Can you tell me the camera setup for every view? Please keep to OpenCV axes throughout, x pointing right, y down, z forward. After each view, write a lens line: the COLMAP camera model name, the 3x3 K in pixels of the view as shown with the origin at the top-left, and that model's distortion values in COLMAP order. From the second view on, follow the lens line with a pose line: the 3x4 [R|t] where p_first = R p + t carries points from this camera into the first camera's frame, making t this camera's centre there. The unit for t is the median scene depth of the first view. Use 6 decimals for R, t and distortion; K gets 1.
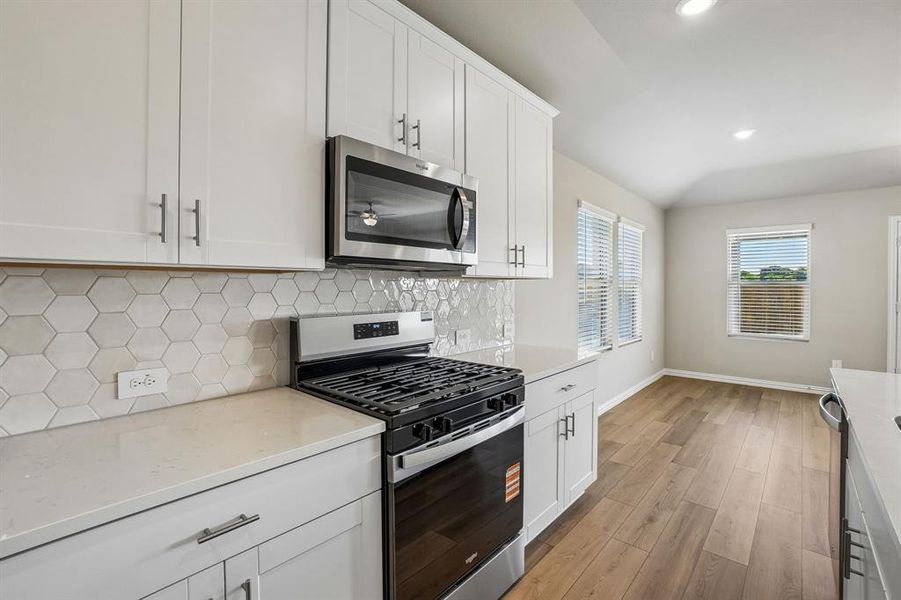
lens RADIAL K [[410.5, 0, 445.9], [0, 410.5, 291.3], [0, 0, 1]] dist [-0.065797, 0.024626]
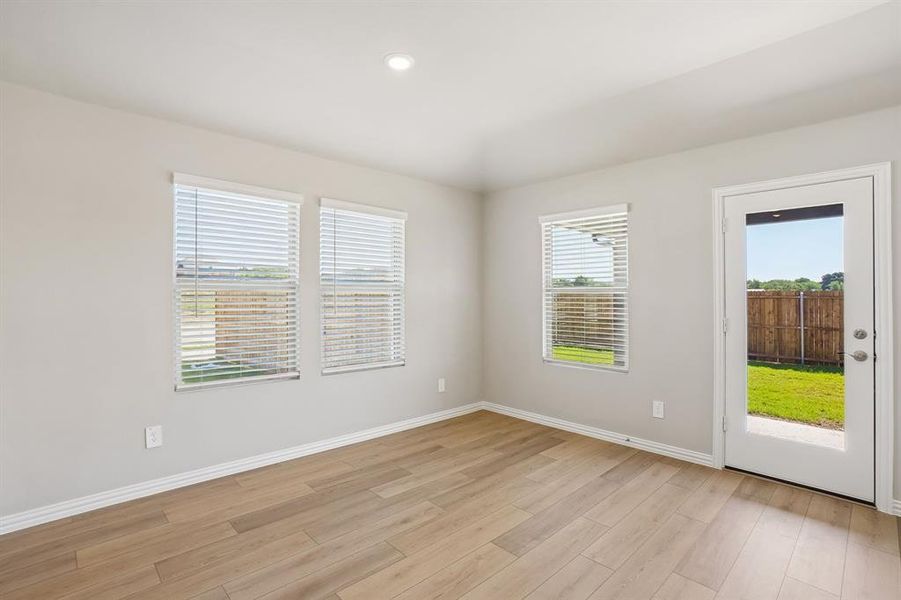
lens RADIAL K [[431.3, 0, 440.4], [0, 431.3, 296.0], [0, 0, 1]] dist [-0.024526, 0.000989]
pose [[0.996582, 0.004145, -0.082503, 1.485938], [-0.004812, 0.999957, -0.007888, -0.002490], [0.082467, 0.008258, 0.996560, 0.490125]]
